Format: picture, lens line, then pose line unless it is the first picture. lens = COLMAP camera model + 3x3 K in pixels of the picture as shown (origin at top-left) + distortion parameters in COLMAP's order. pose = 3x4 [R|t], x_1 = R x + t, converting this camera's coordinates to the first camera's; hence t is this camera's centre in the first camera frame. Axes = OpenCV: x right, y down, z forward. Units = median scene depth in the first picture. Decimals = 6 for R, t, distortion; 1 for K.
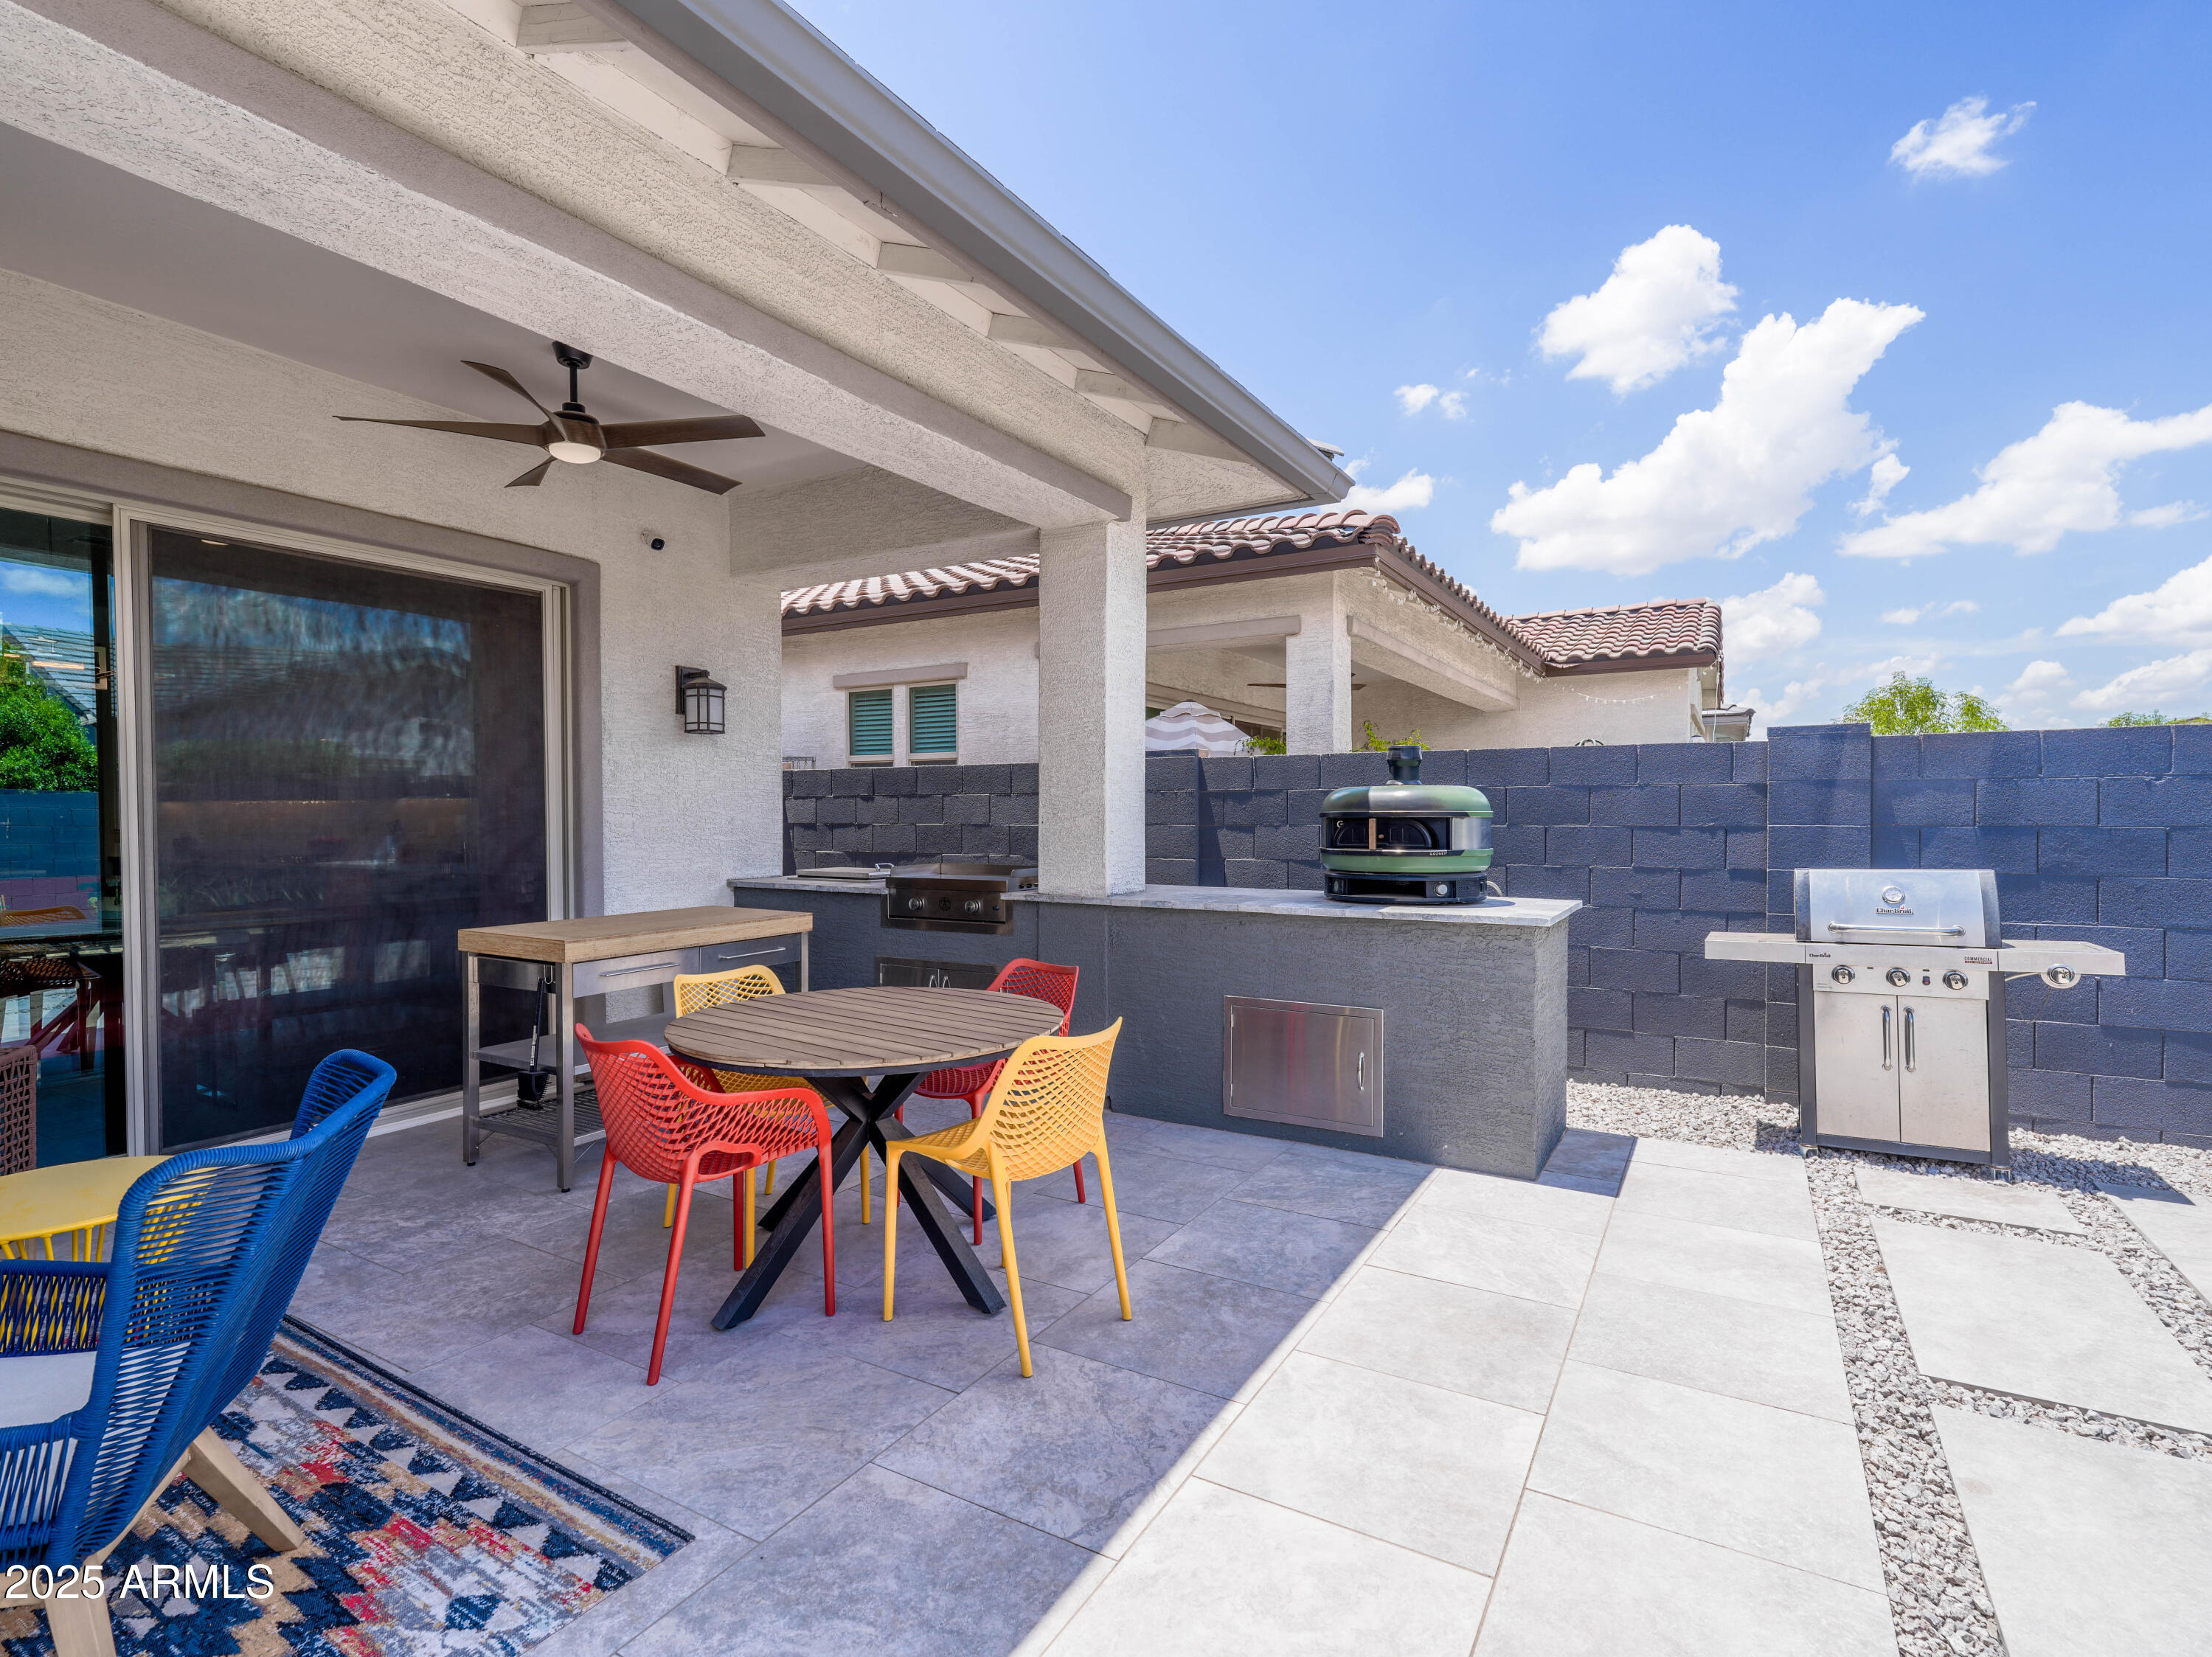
lens RADIAL K [[1090.5, 0, 1111.2], [0, 1090.5, 821.5], [0, 0, 1]] dist [-0.008964, 0.004301]
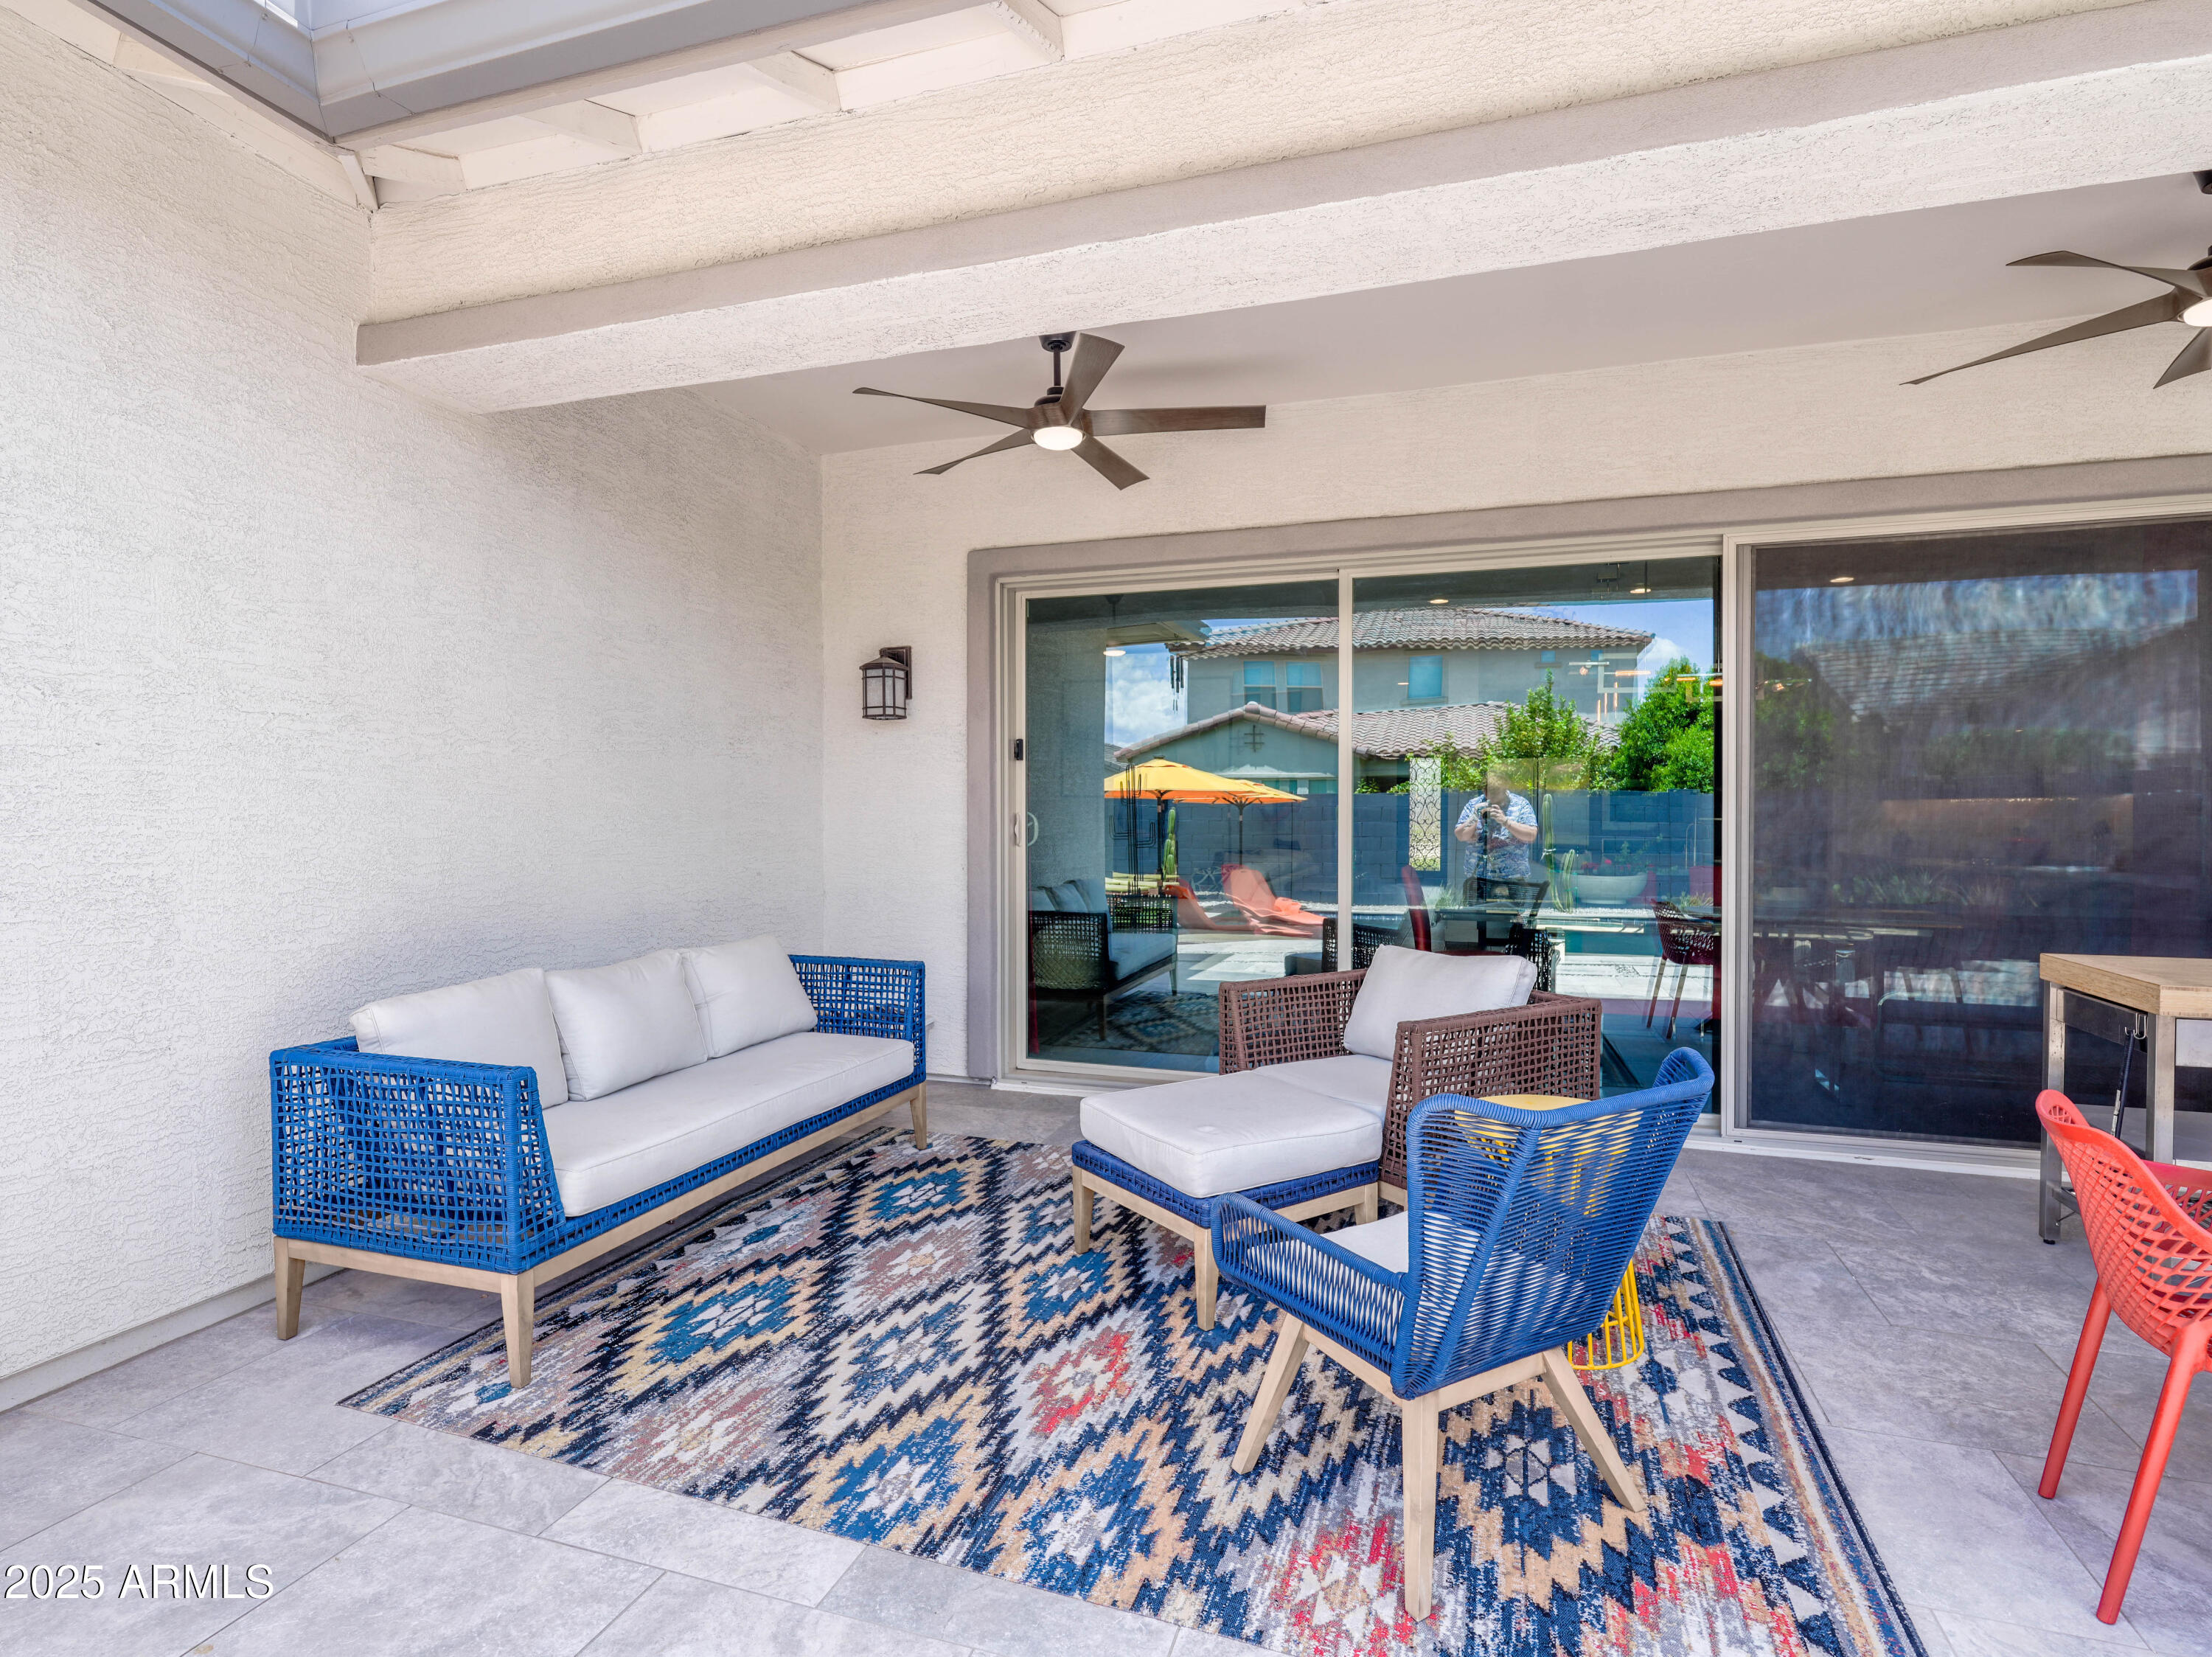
lens RADIAL K [[1133.4, 0, 1101.3], [0, 1133.4, 824.2], [0, 0, 1]] dist [-0.018276, 0.000208]
pose [[0.176982, 0.014128, -0.984113, 0.371692], [-0.012620, 0.999847, 0.012085, 0.002311], [0.984133, 0.010281, 0.177133, 0.522118]]
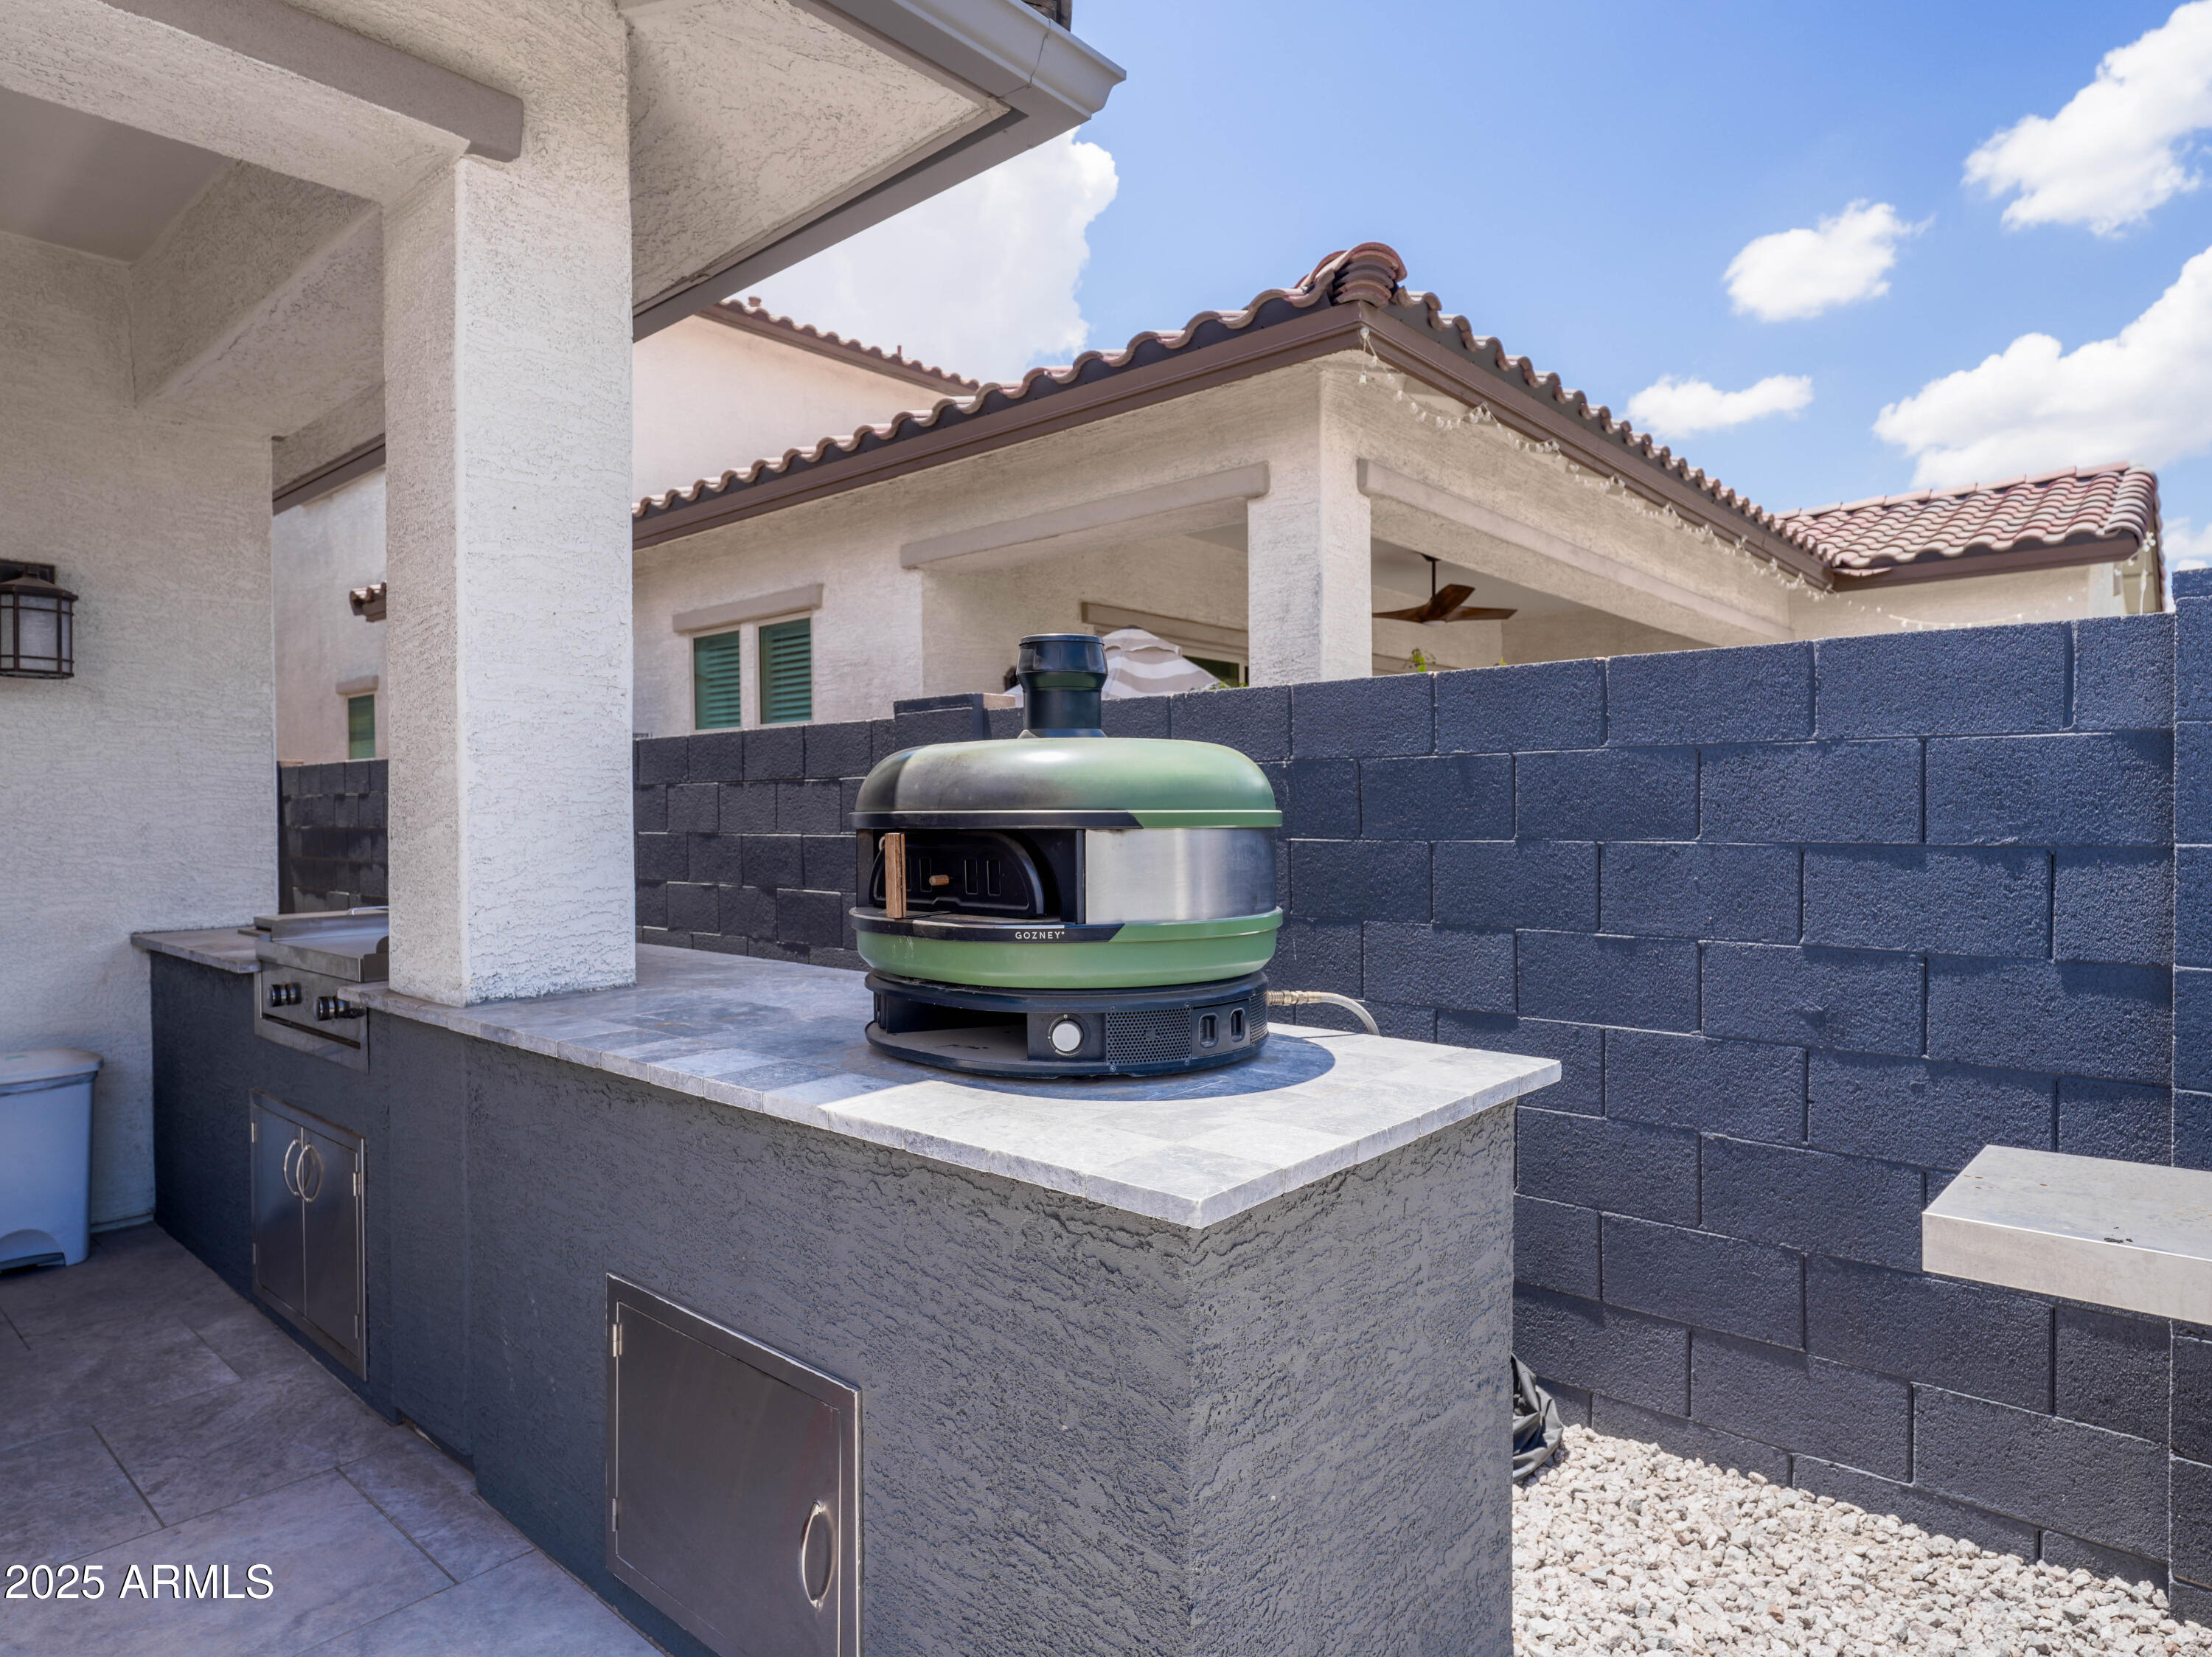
lens RADIAL K [[1298.5, 0, 1097.9], [0, 1298.5, 823.3], [0, 0, 1]] dist [0.007186, -0.001769]
pose [[0.982693, -0.003442, -0.185210, 0.152279], [0.003761, 0.999992, 0.001373, -0.002524], [0.185204, -0.002045, 0.982698, 0.232689]]
